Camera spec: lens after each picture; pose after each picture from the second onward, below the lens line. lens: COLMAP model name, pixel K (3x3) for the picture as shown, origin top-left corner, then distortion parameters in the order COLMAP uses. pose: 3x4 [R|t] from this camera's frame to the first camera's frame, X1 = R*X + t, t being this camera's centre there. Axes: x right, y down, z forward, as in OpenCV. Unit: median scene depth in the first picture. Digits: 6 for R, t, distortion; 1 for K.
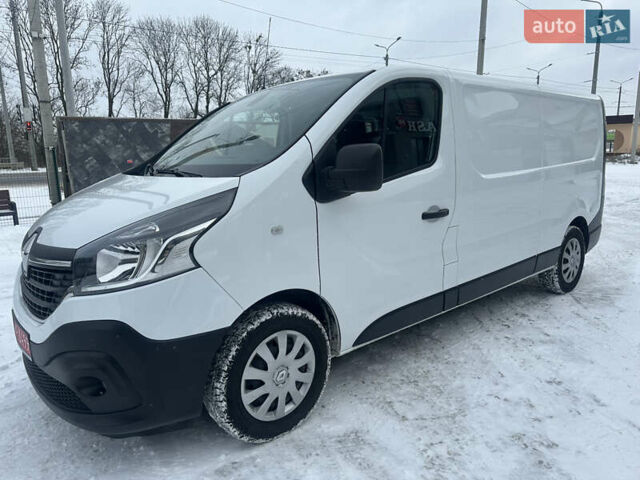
lens RADIAL K [[450.5, 0, 324.9], [0, 450.5, 244.2], [0, 0, 1]] dist [0.055605, -0.068940]
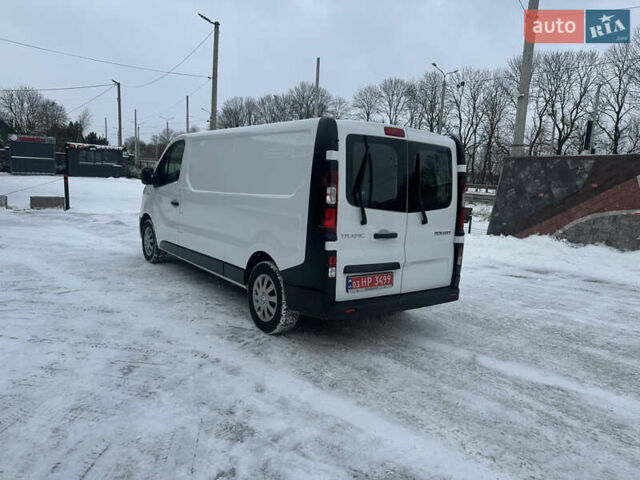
lens RADIAL K [[450.5, 0, 315.3], [0, 450.5, 236.8], [0, 0, 1]] dist [0.055605, -0.068940]
pose [[-0.078563, 0.144716, -0.986349, 2.328902], [-0.245030, 0.956252, 0.159817, -0.421824], [0.966327, 0.254241, -0.039667, 1.794085]]
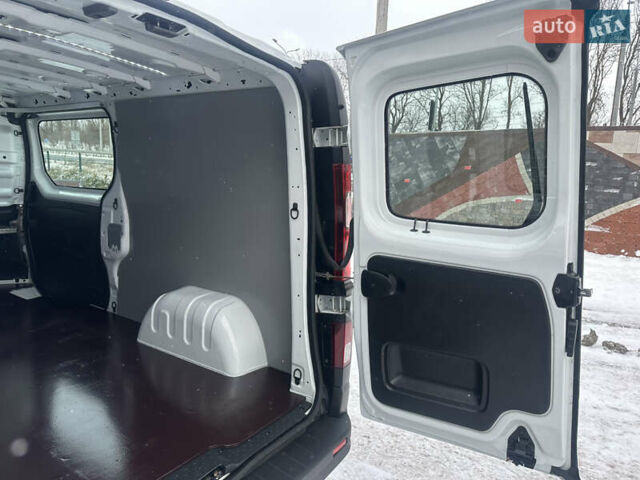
lens RADIAL K [[450.5, 0, 317.3], [0, 450.5, 236.4], [0, 0, 1]] dist [0.055605, -0.068940]
pose [[0.248551, 0.172272, -0.953176, 1.309106], [-0.229799, 0.966450, 0.114749, -0.450469], [0.940965, 0.190518, 0.279800, 1.986960]]
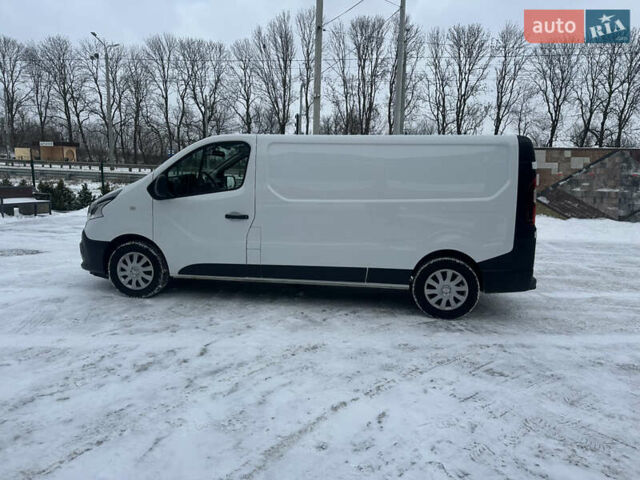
lens RADIAL K [[450.5, 0, 320.0], [0, 450.5, 239.1], [0, 0, 1]] dist [0.055605, -0.068940]
pose [[0.656713, 0.147825, -0.739511, 1.809971], [-0.182253, 0.982643, 0.034579, -0.103294], [0.731787, 0.112069, 0.672256, 0.081583]]
